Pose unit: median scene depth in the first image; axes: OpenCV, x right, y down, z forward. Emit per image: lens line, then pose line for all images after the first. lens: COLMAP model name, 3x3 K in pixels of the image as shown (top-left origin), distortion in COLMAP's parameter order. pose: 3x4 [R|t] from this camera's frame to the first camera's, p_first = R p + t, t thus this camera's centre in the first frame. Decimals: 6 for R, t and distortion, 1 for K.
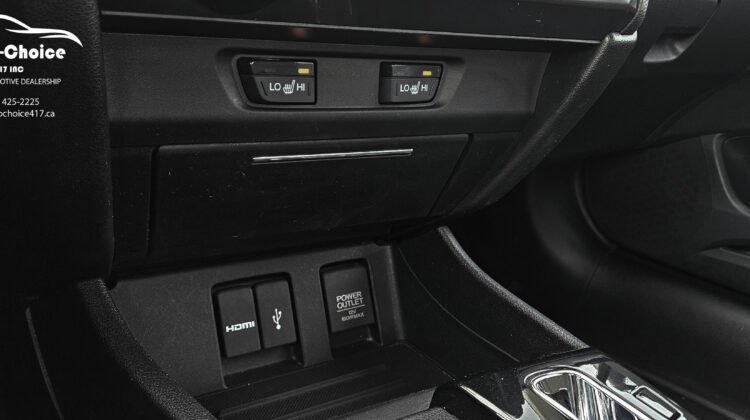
lens RADIAL K [[617.8, 0, 375.0], [0, 617.8, 210.0], [0, 0, 1]] dist [0.045507, -0.004498]
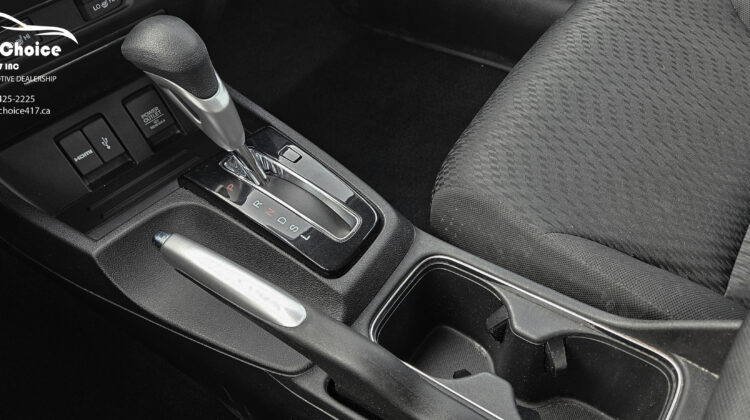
lens RADIAL K [[617.8, 0, 375.0], [0, 617.8, 210.0], [0, 0, 1]] dist [0.045507, -0.004498]
pose [[0.962533, -0.271062, -0.007443, 0.459507], [0.240718, 0.841504, 0.483658, -0.278439], [-0.124838, -0.467329, 0.875225, -0.544969]]
